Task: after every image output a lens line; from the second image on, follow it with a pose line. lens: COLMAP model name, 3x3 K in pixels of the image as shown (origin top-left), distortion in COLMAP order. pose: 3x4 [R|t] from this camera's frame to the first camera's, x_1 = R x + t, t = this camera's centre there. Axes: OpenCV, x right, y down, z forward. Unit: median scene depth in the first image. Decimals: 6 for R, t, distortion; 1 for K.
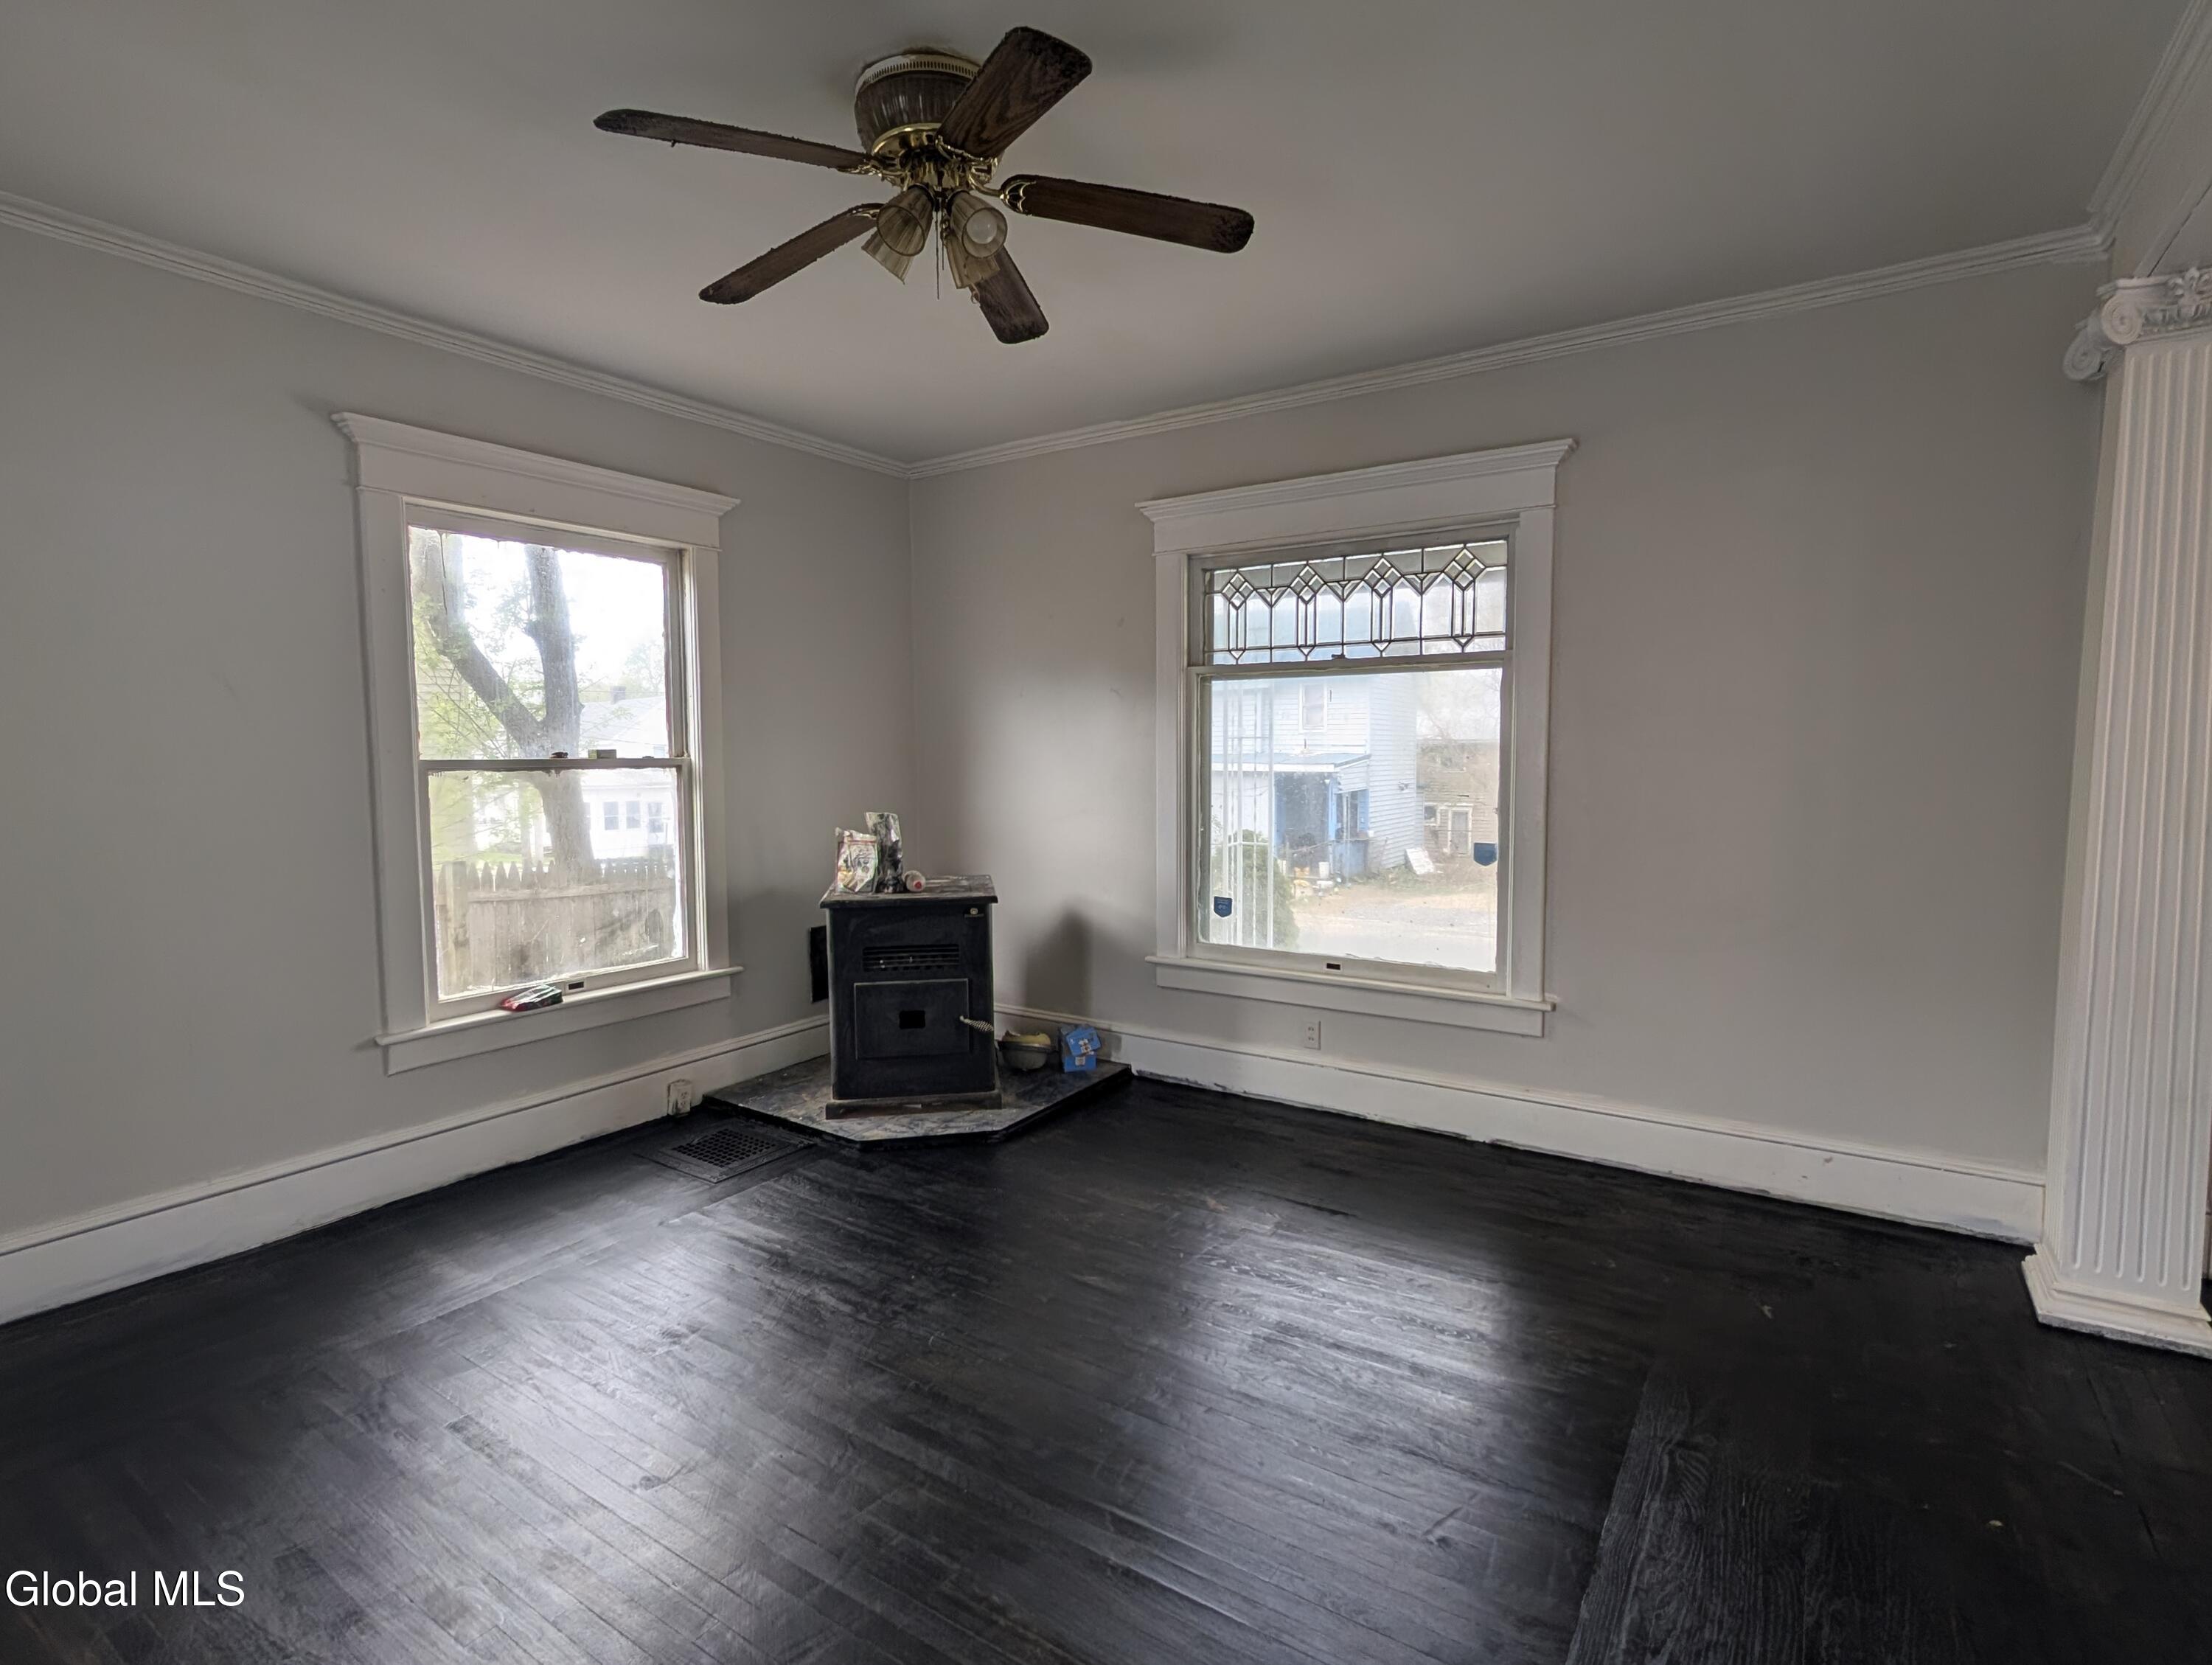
lens RADIAL K [[1085.2, 0, 1106.0], [0, 1085.2, 832.5], [0, 0, 1]] dist [0.001751, -0.000066]
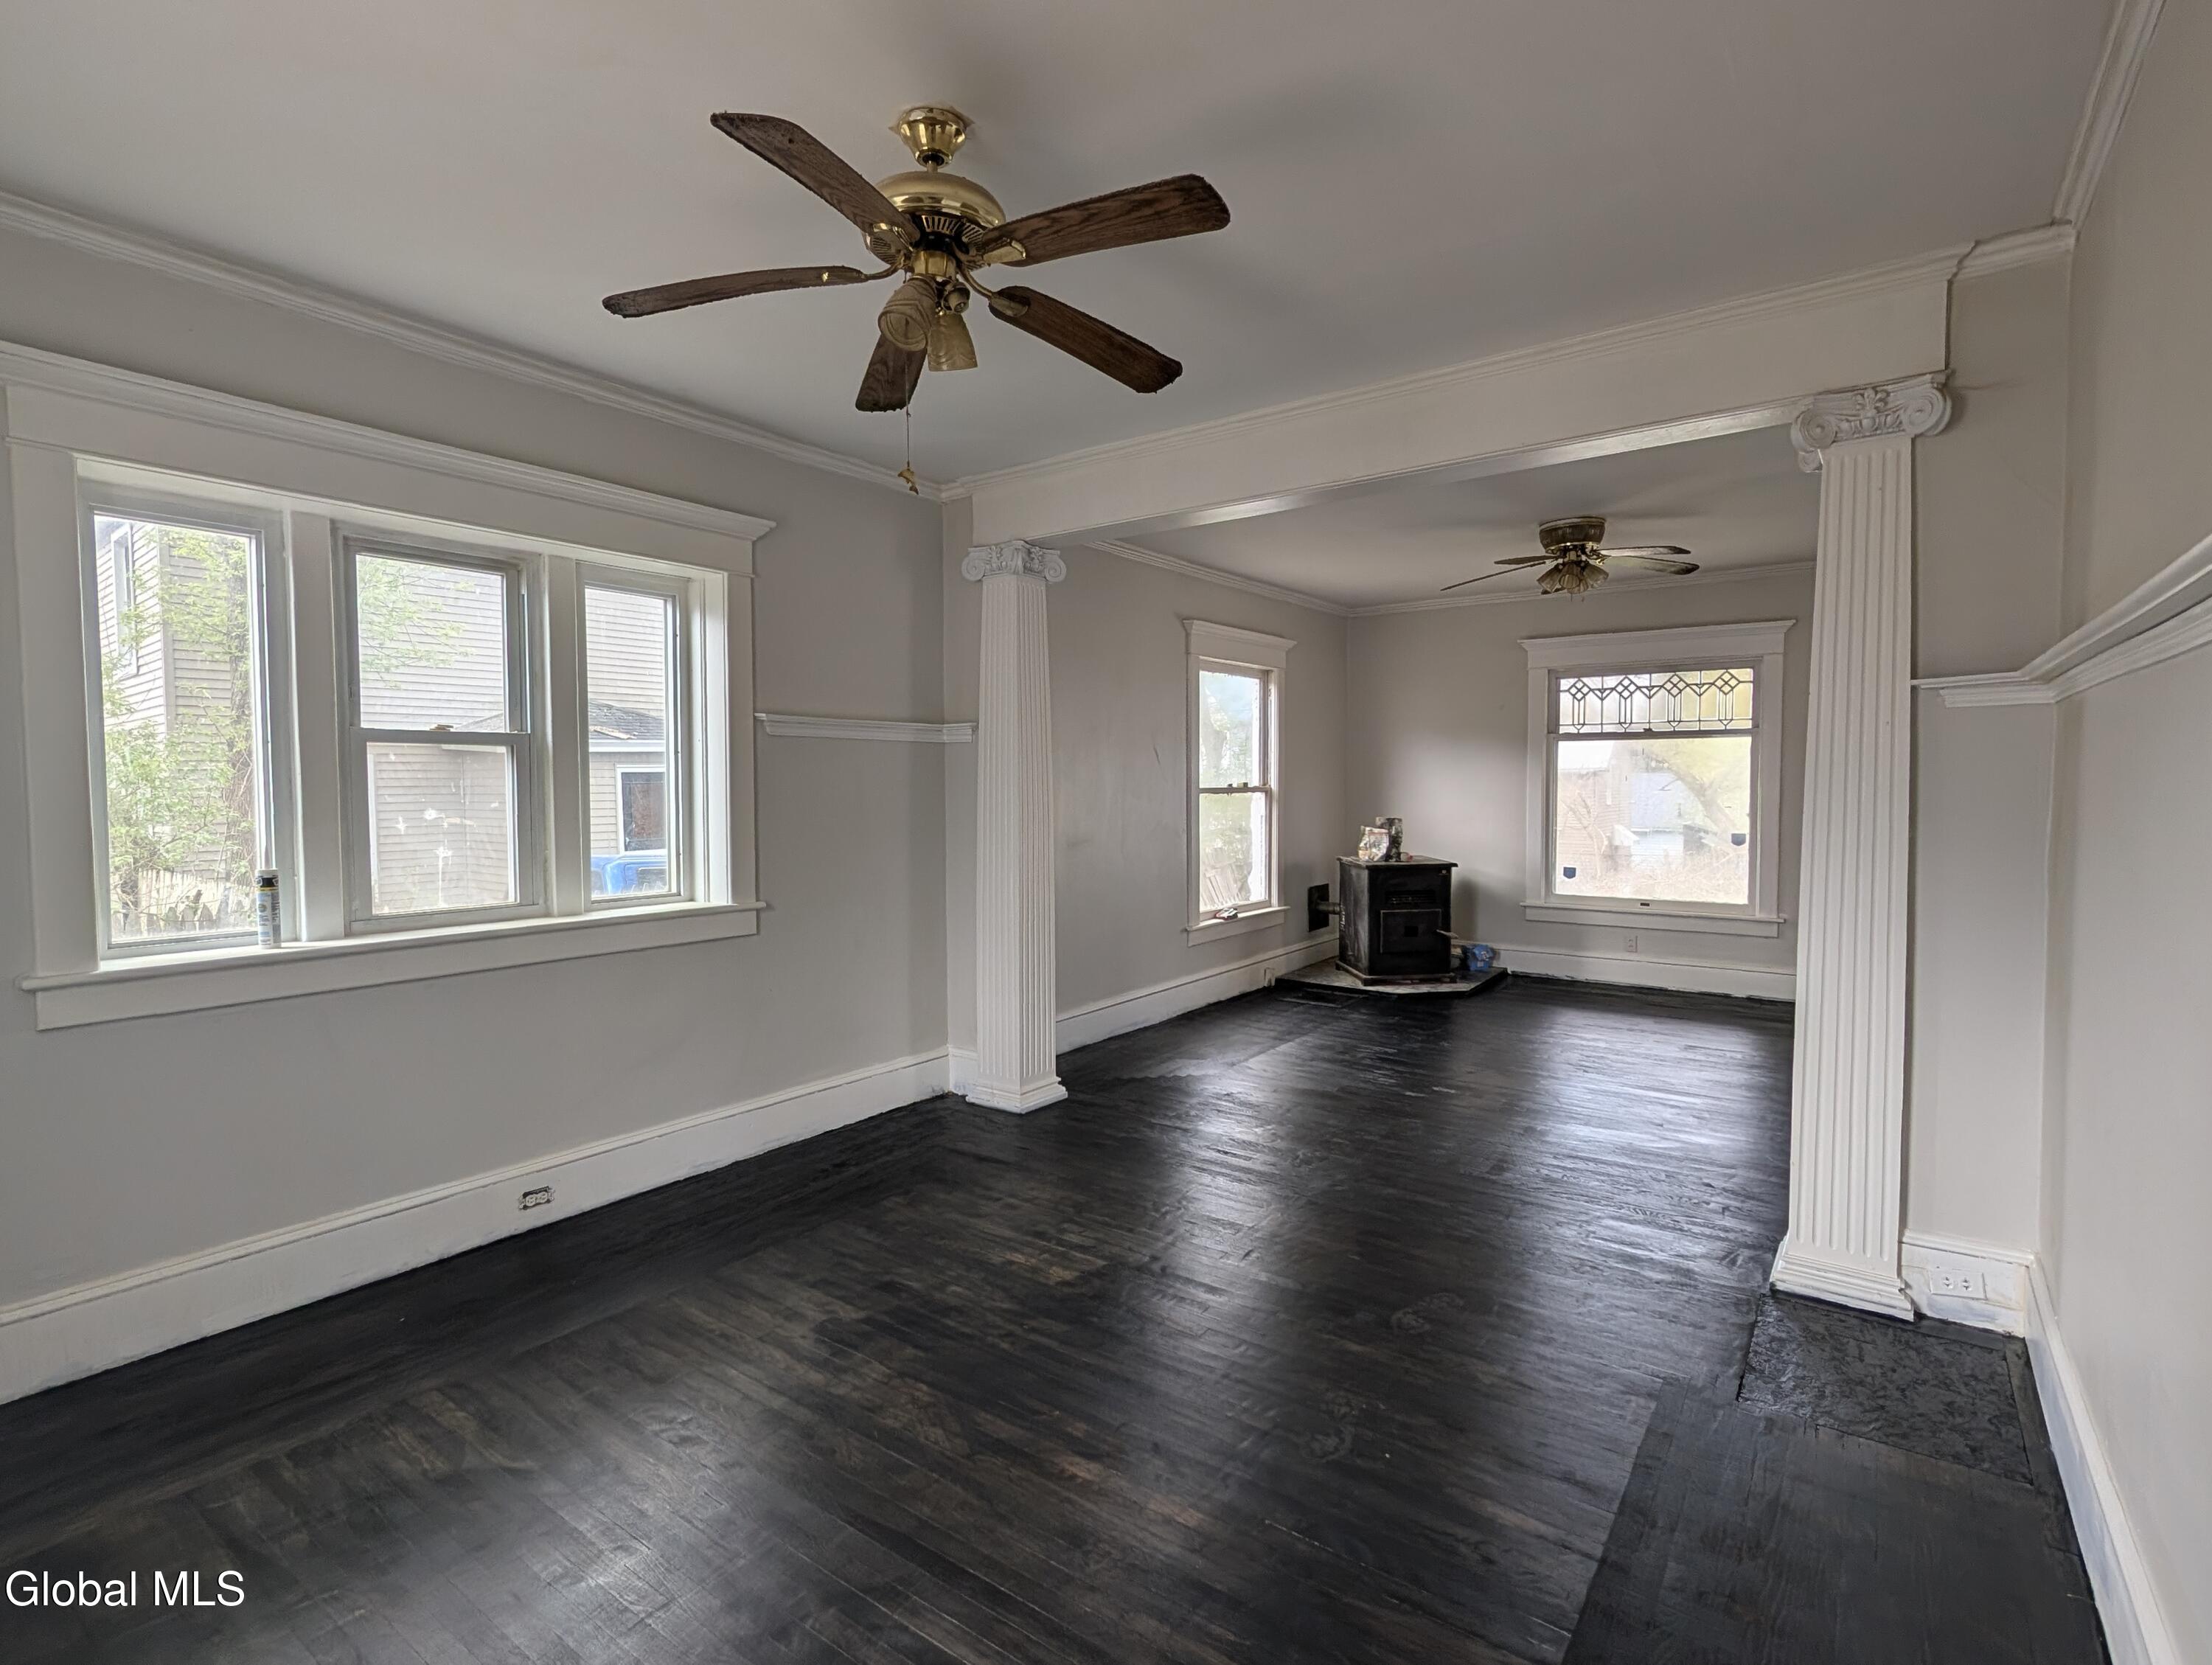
lens RADIAL K [[1085.2, 0, 1106.0], [0, 1085.2, 832.5], [0, 0, 1]] dist [0.001751, -0.000066]
pose [[0.999270, 0.000785, -0.038194, -0.599925], [-0.001902, 0.999572, -0.029202, 0.060236], [0.038155, 0.029253, 0.998844, -0.801624]]
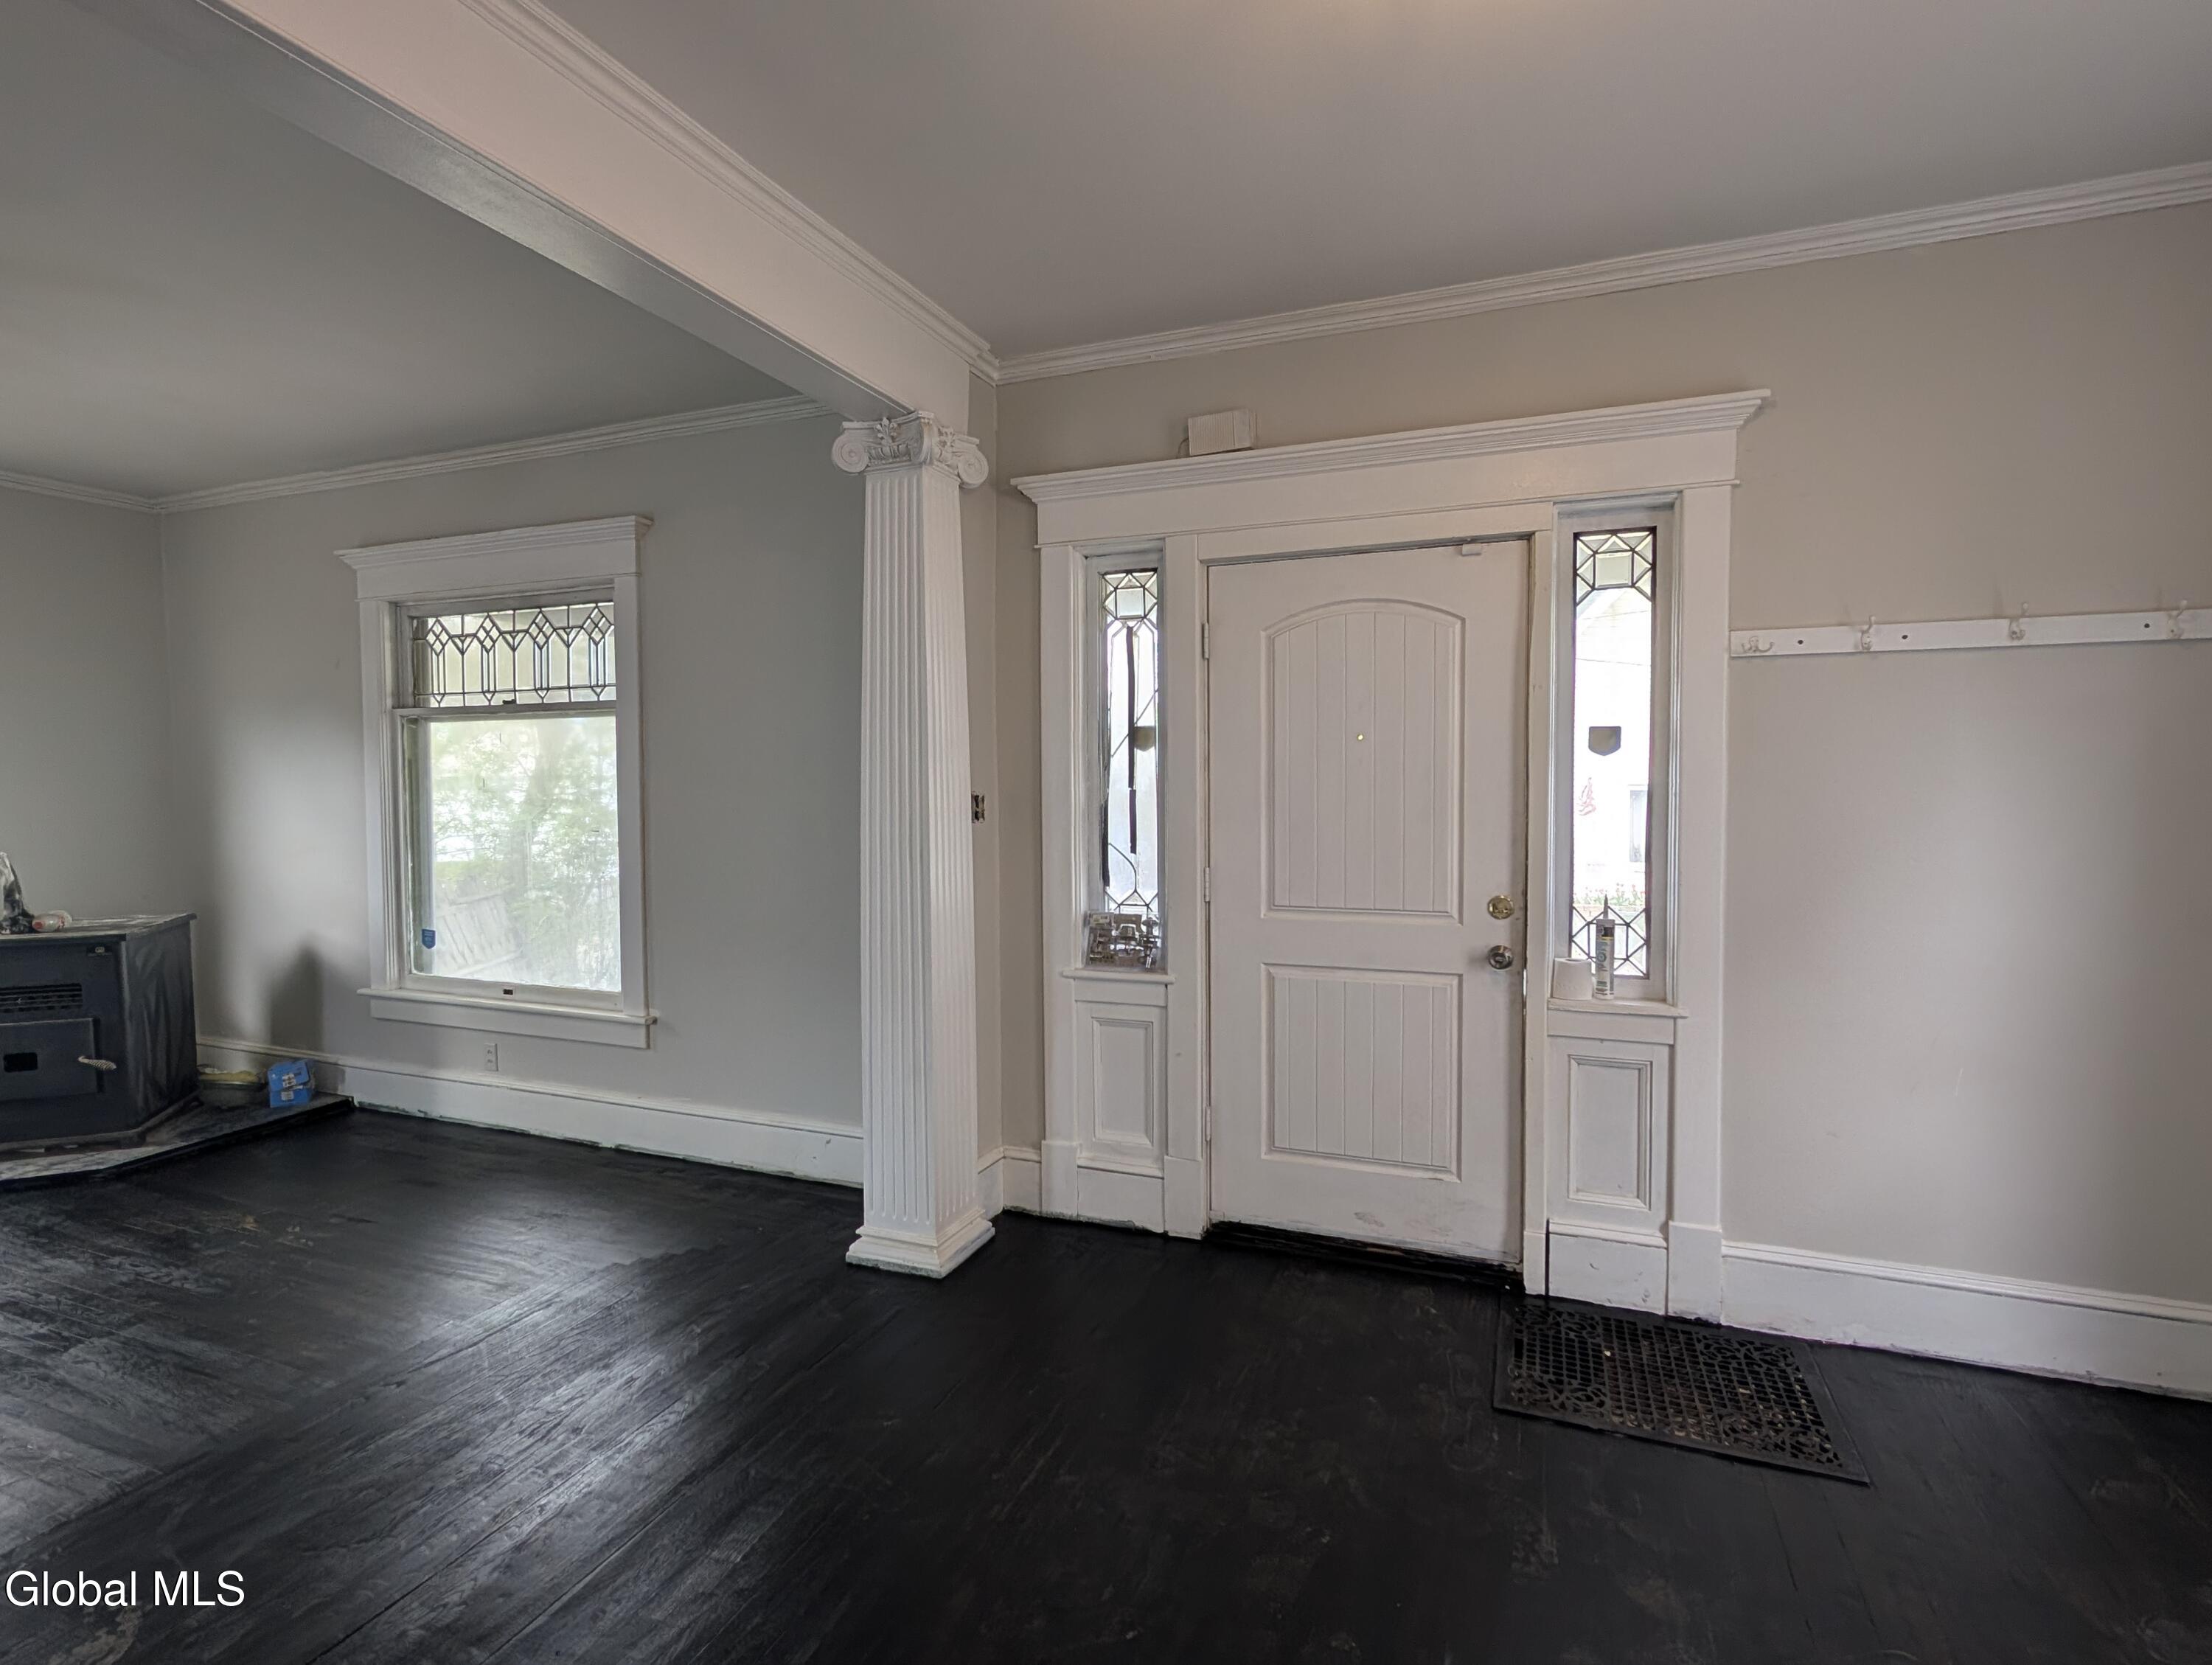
lens RADIAL K [[1085.2, 0, 1106.0], [0, 1085.2, 832.5], [0, 0, 1]] dist [0.001751, -0.000066]
pose [[0.978968, -0.006903, 0.203896, 0.569820], [0.013283, 0.999463, -0.029939, 0.006842], [-0.203579, 0.032017, 0.978535, -0.167215]]
